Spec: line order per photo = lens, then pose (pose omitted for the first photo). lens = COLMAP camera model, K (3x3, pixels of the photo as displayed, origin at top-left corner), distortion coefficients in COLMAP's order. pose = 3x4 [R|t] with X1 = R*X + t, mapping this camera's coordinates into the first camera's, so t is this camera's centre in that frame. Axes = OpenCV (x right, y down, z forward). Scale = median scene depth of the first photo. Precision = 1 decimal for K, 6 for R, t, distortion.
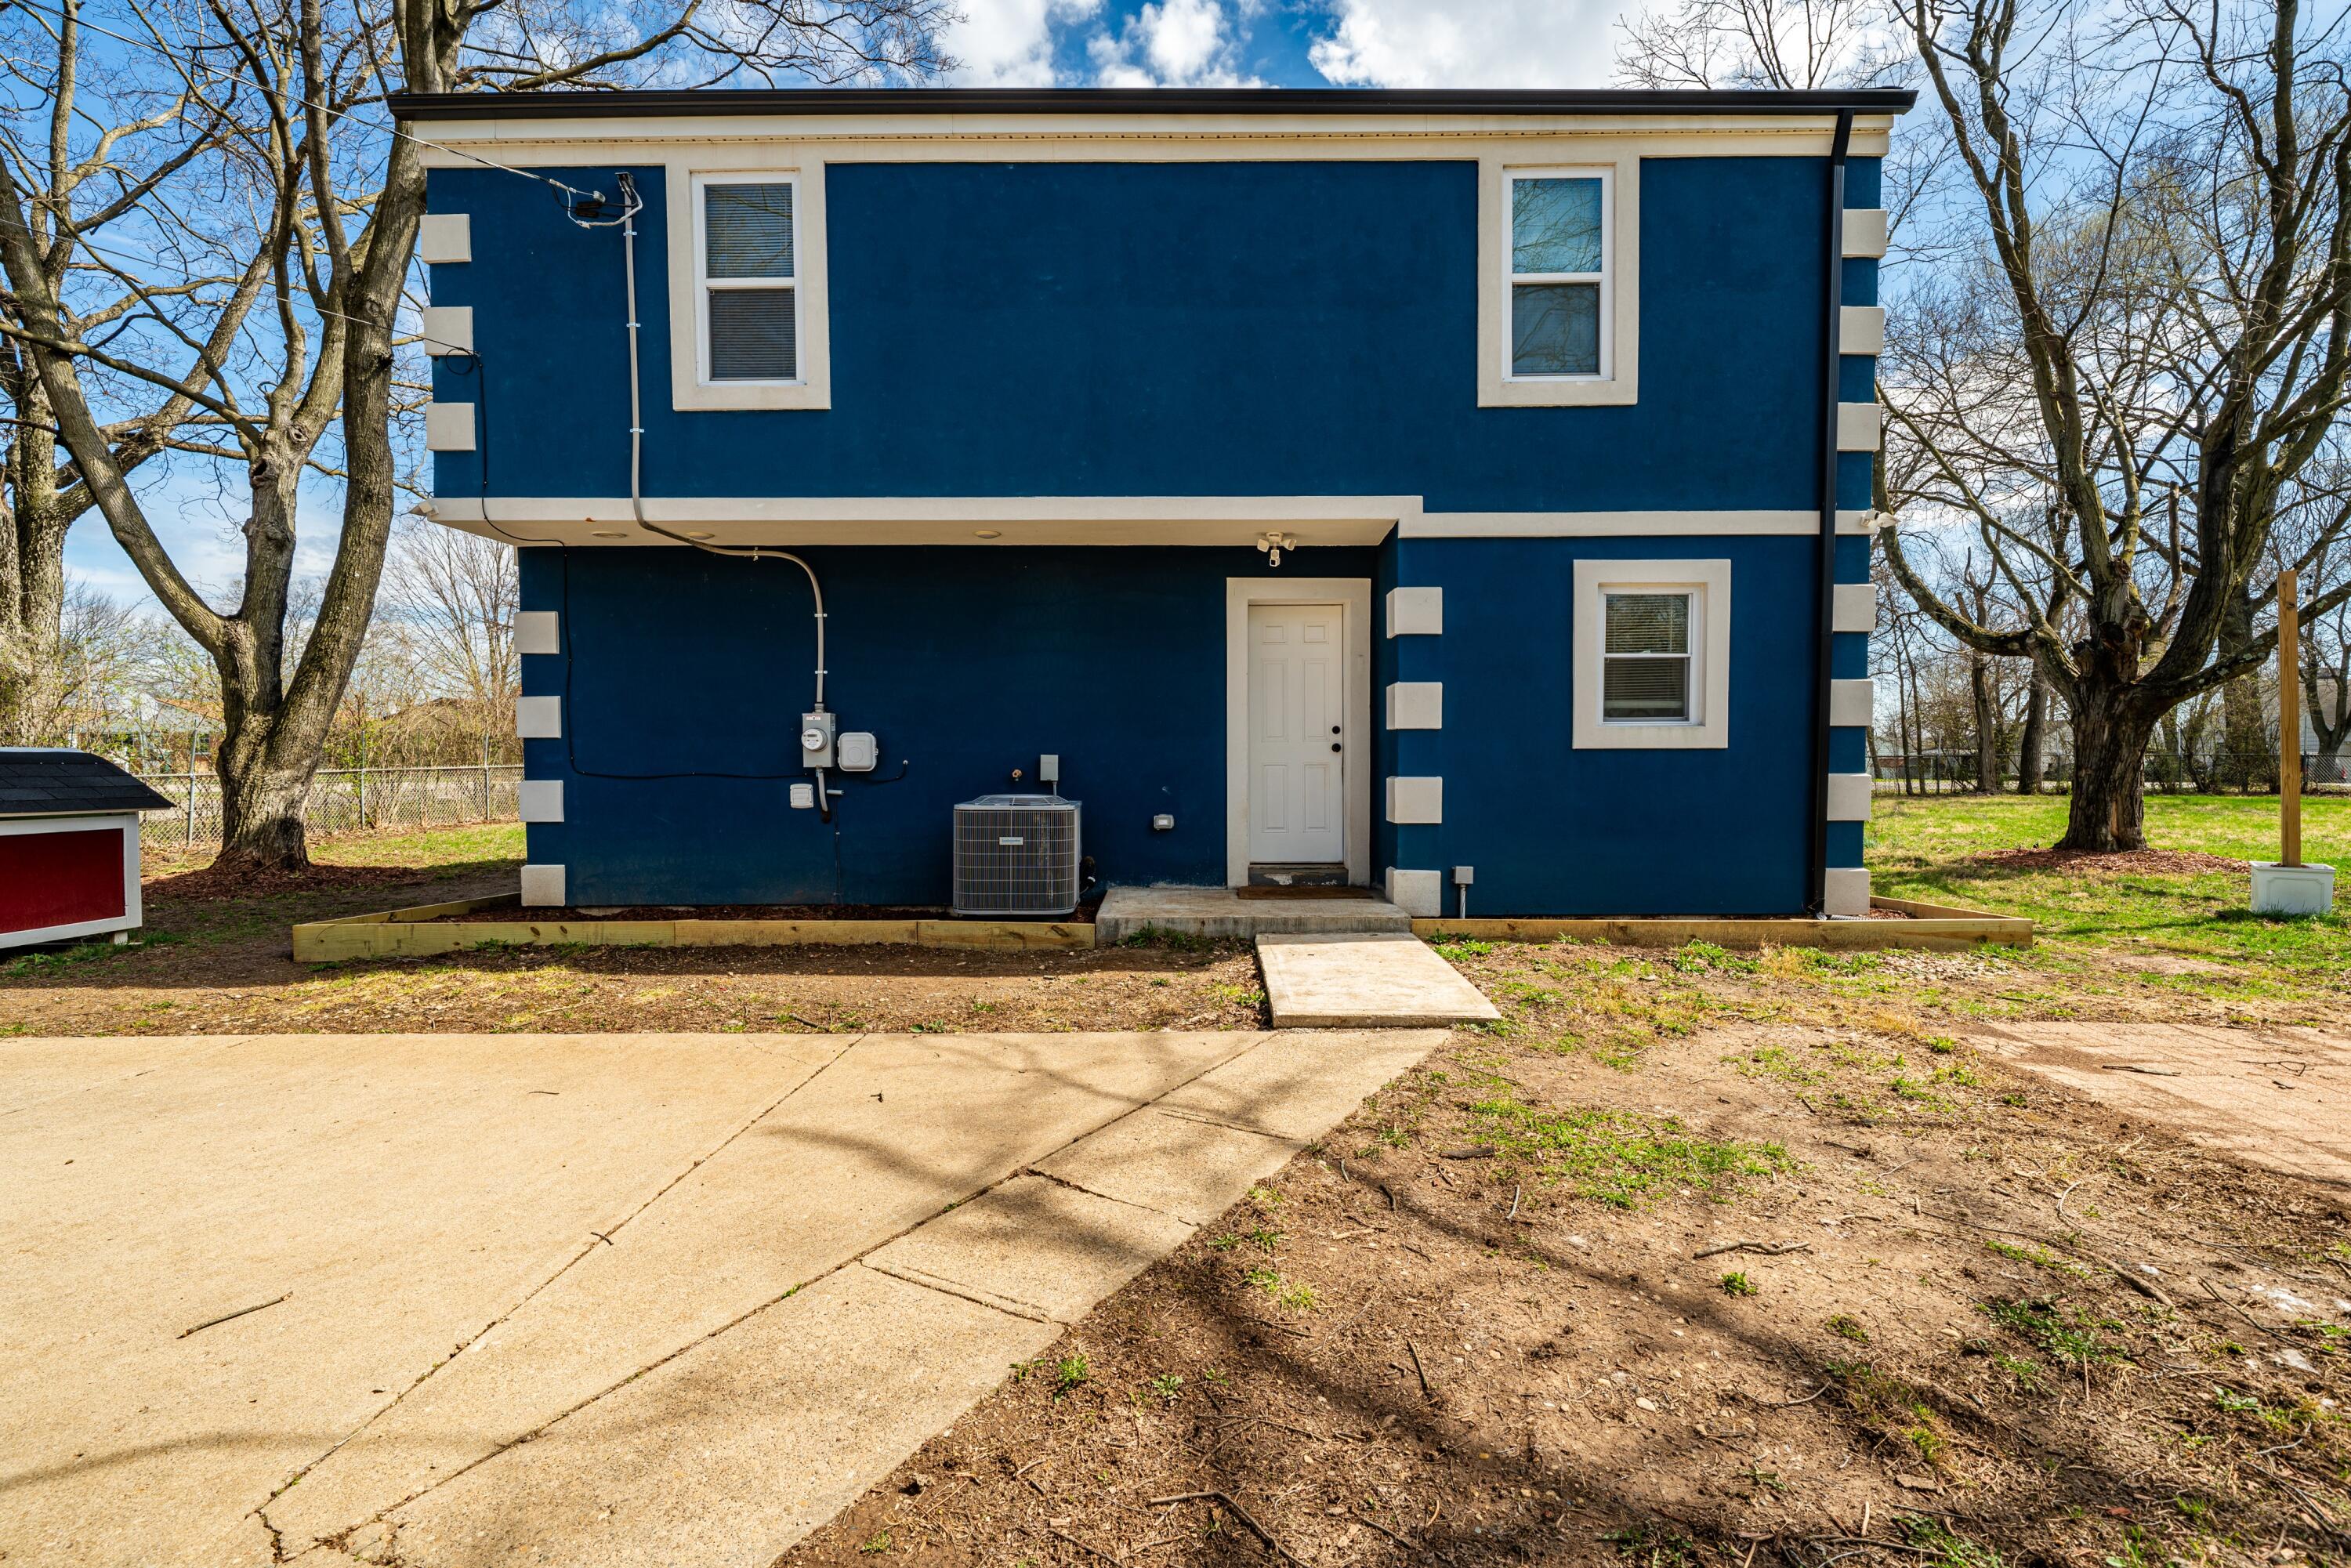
lens RADIAL K [[1032.8, 0, 1175.5], [0, 1032.8, 784.0], [0, 0, 1]] dist [-0.002598, 0.000102]
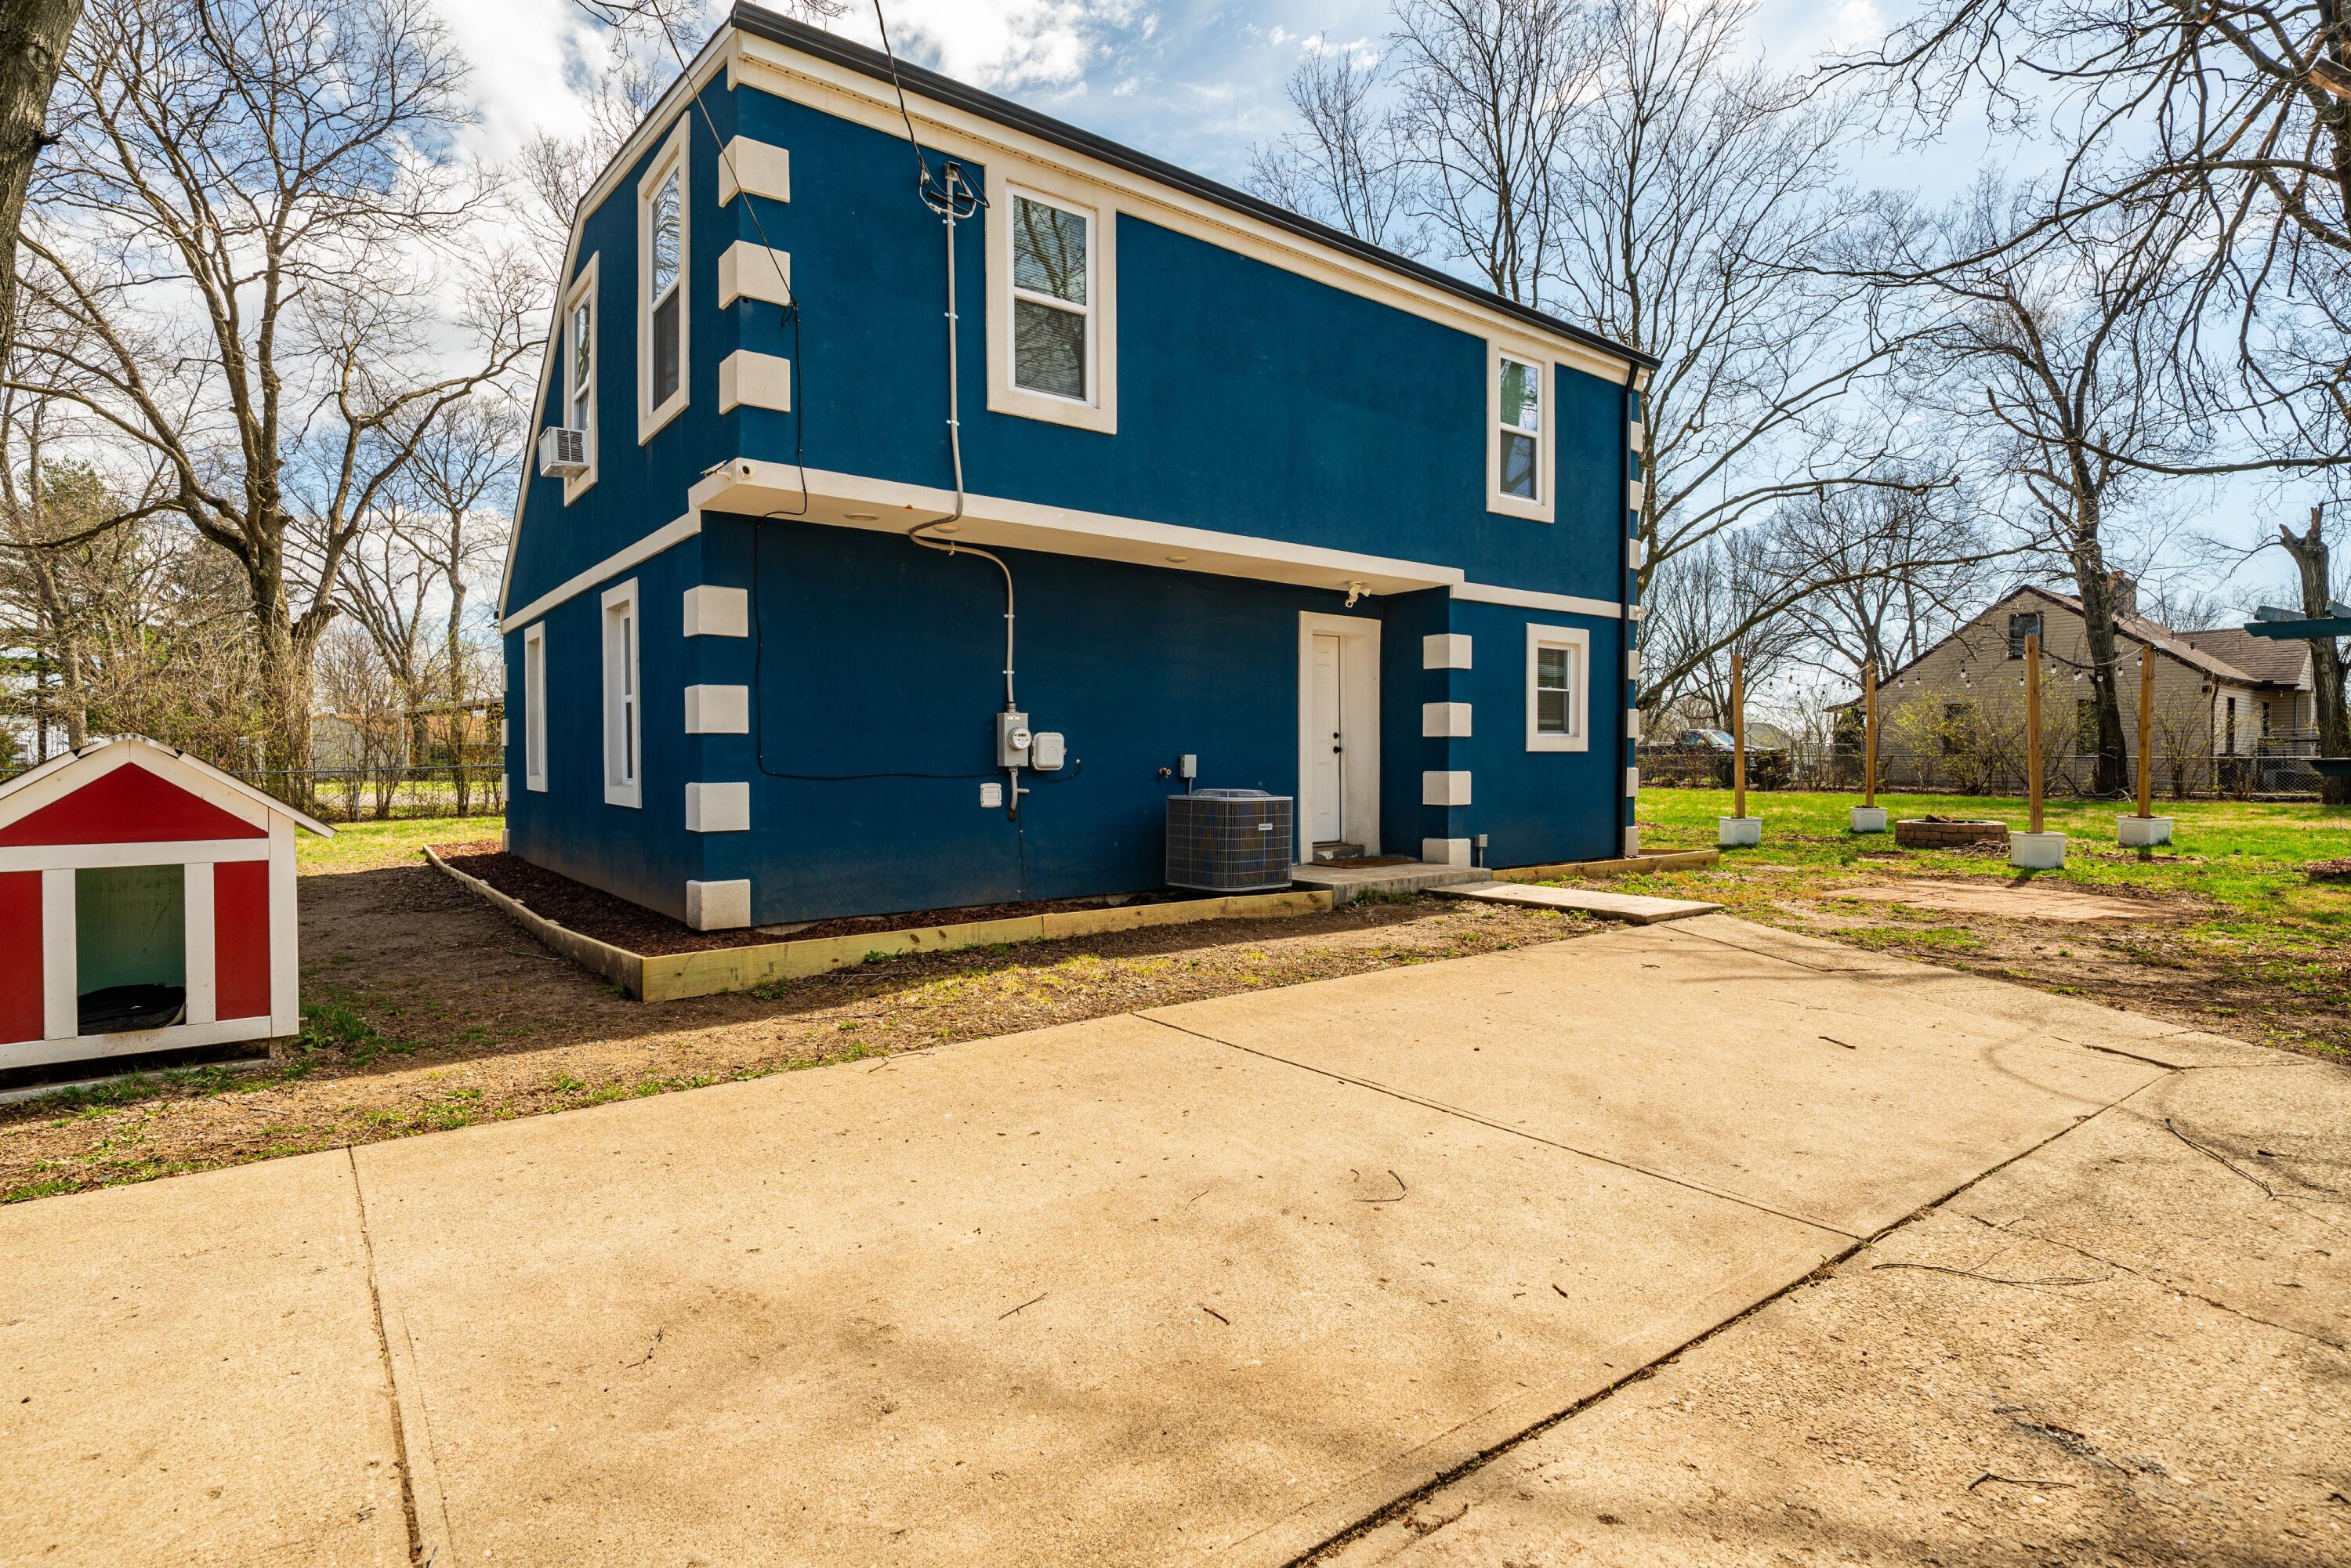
lens RADIAL K [[1166.2, 0, 1174.7], [0, 1166.2, 771.8], [0, 0, 1]] dist [-0.001571, -0.000150]
pose [[0.787844, -0.006451, 0.615841, -1.030401], [0.016702, 0.999801, -0.010895, 0.004641], [-0.615648, 0.018869, 0.787795, 0.004498]]
